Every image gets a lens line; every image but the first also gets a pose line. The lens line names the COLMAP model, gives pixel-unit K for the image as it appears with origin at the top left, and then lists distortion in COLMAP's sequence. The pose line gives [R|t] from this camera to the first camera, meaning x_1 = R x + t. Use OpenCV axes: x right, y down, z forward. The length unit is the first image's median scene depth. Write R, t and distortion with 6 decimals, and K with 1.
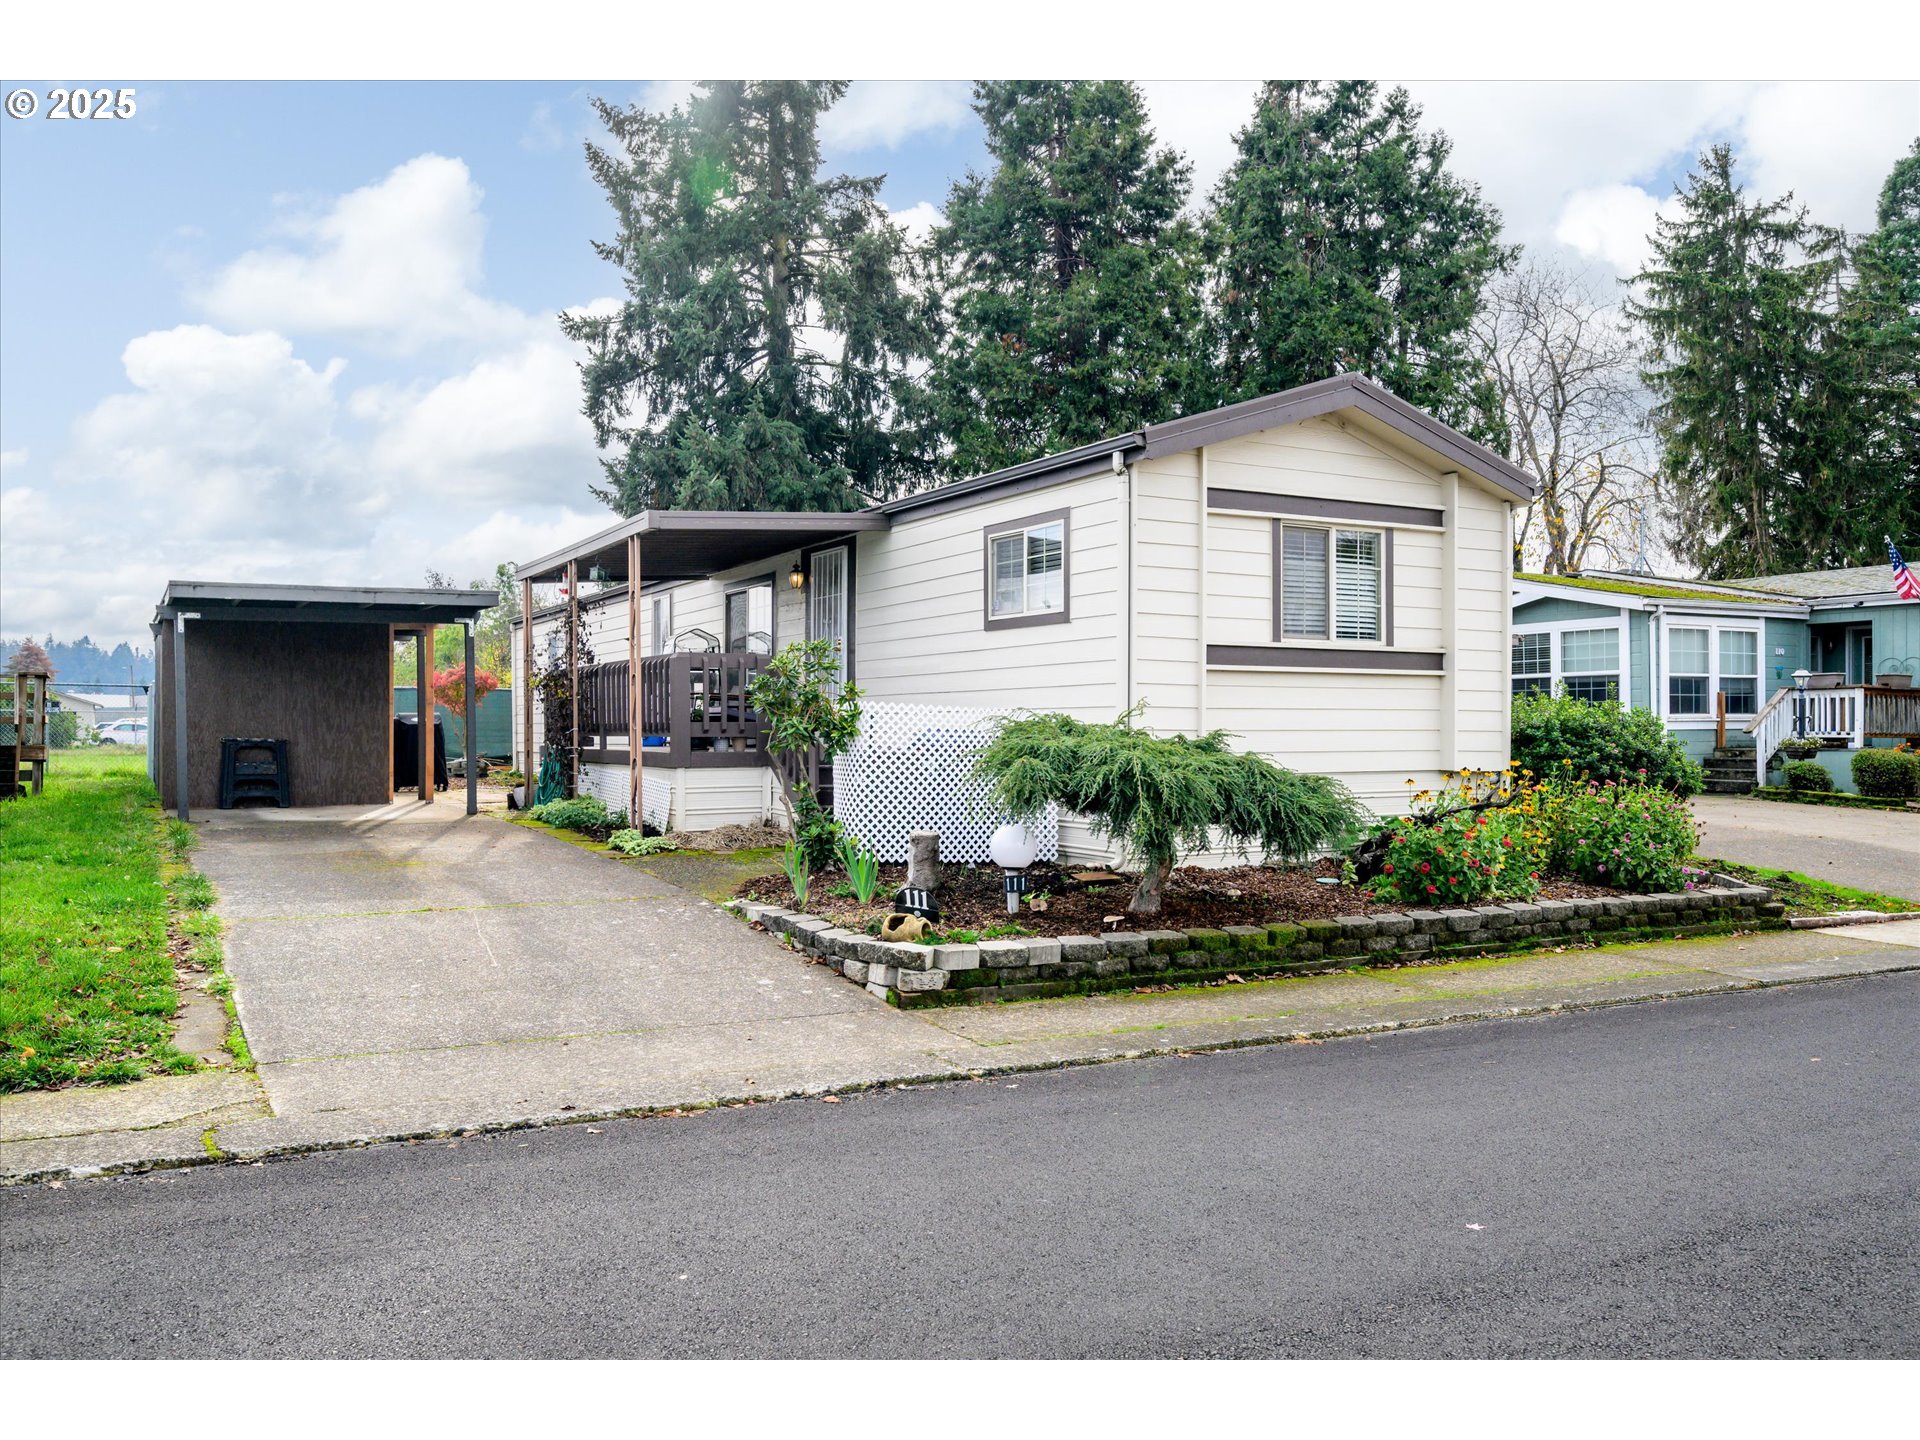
lens RADIAL K [[1564.4, 0, 949.5], [0, 1564.4, 705.3], [0, 0, 1]] dist [-0.000116, -0.005490]
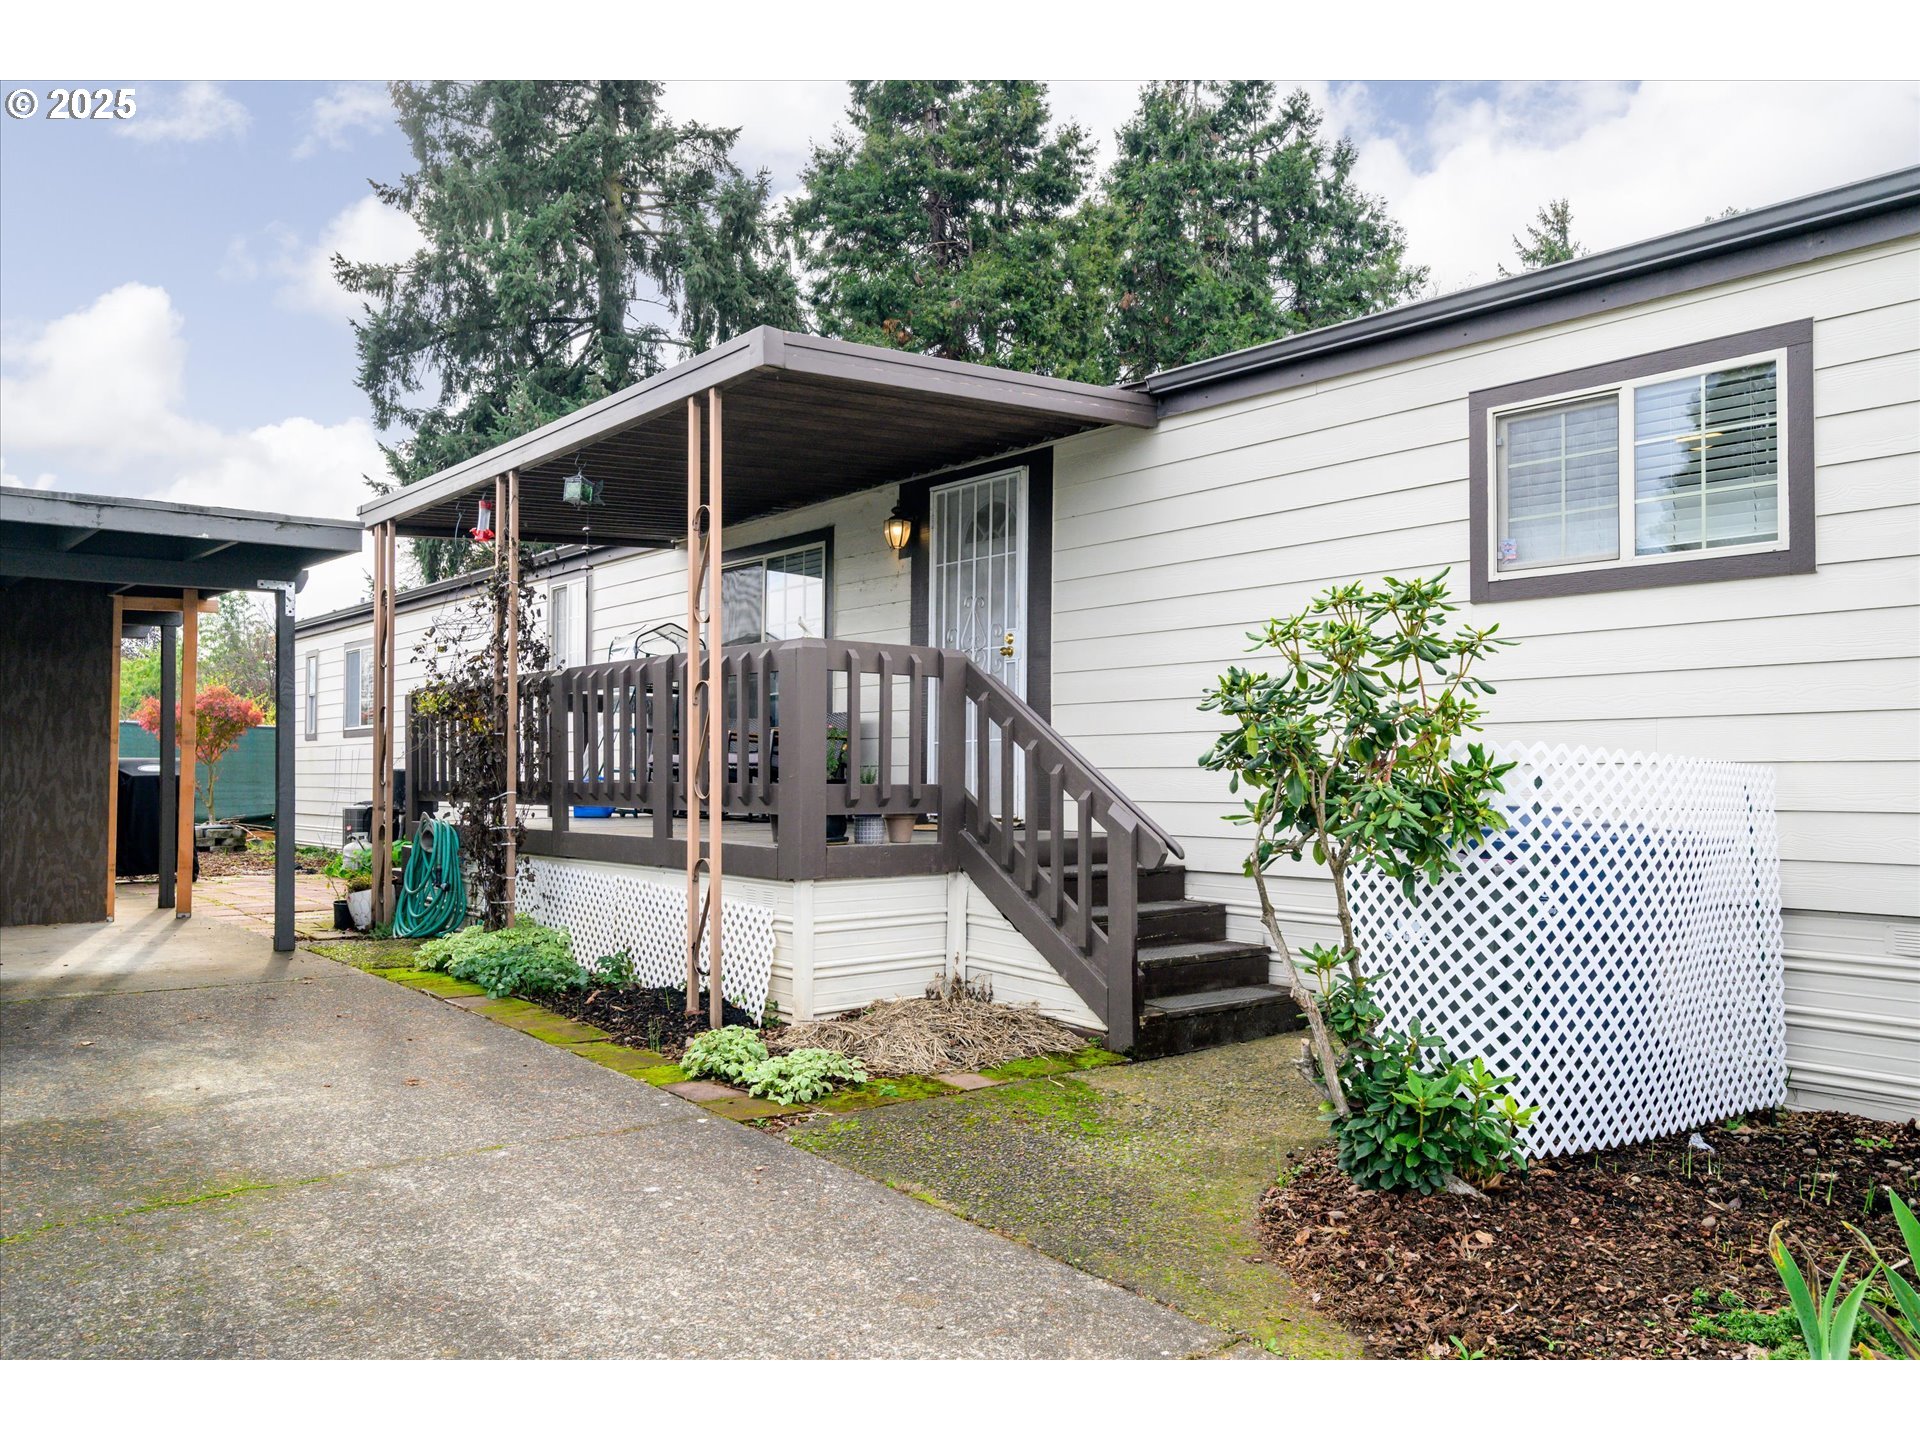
lens RADIAL K [[1478.3, 0, 973.9], [0, 1478.3, 729.1], [0, 0, 1]] dist [-0.001969, -0.003256]
pose [[0.979002, 0.012663, 0.203457, -0.176640], [-0.009055, 0.999785, -0.018655, 0.001691], [-0.203650, 0.016421, 0.978906, 0.453578]]
